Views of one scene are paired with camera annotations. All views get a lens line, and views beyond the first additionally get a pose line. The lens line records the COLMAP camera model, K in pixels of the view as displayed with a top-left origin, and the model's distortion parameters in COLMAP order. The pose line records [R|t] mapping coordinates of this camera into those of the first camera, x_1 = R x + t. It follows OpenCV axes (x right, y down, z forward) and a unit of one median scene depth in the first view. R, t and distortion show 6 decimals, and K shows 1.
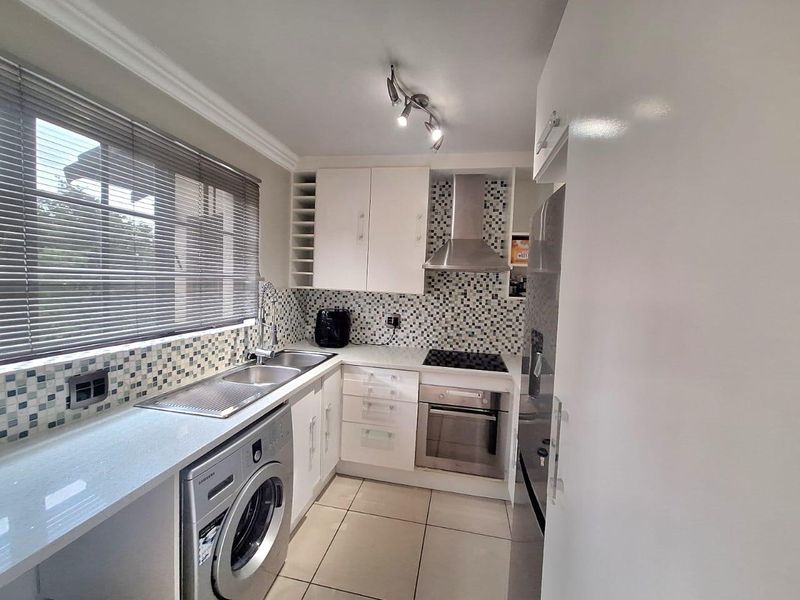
lens RADIAL K [[311.7, 0, 405.7], [0, 311.7, 292.7], [0, 0, 1]] dist [-0.002144, -0.000627]
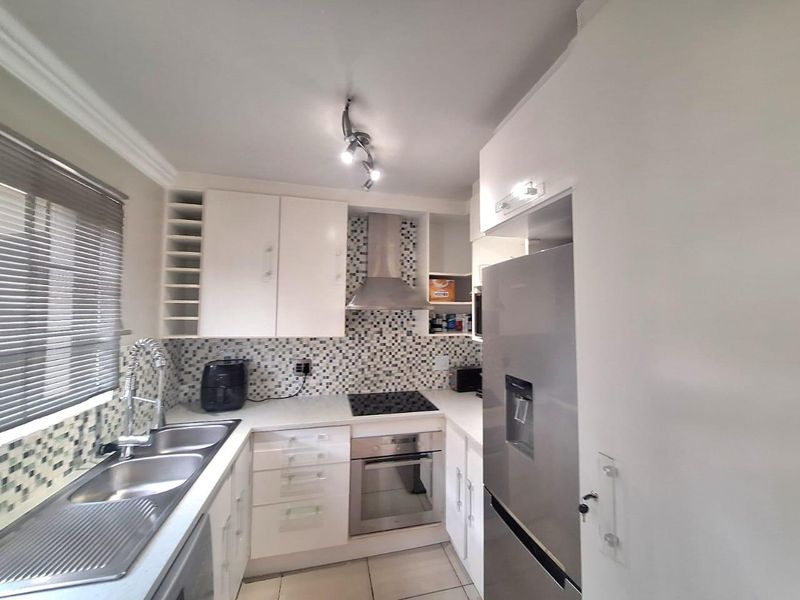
lens RADIAL K [[311.7, 0, 403.1], [0, 311.7, 294.9], [0, 0, 1]] dist [-0.002144, -0.000627]
pose [[0.908560, -0.013301, 0.417543, -0.165831], [0.045095, 0.996775, -0.066372, -0.048017], [-0.415314, 0.079132, 0.906230, 0.082260]]
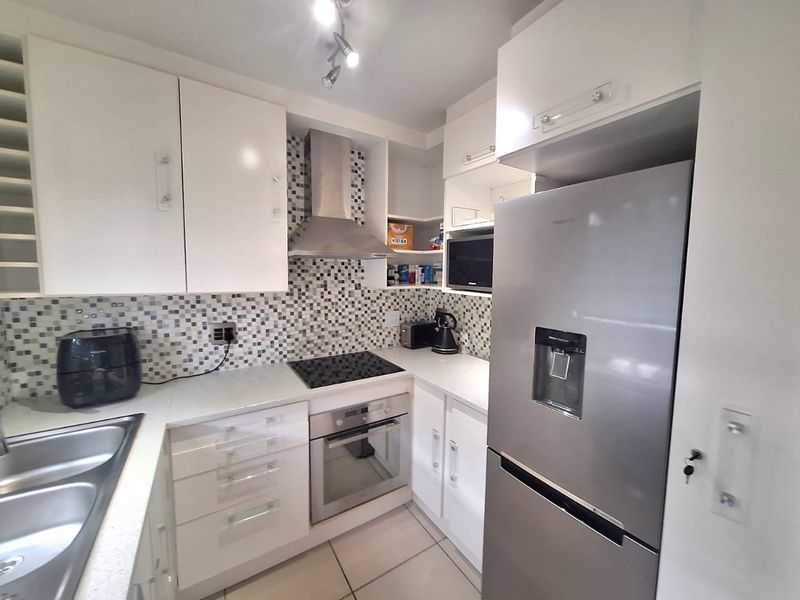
lens RADIAL K [[311.7, 0, 403.8], [0, 311.7, 294.5], [0, 0, 1]] dist [-0.002144, -0.000627]
pose [[0.725663, -0.086687, 0.682568, -0.233144], [0.042591, 0.995788, 0.081187, -0.033092], [-0.686731, -0.029843, 0.726299, 0.293994]]
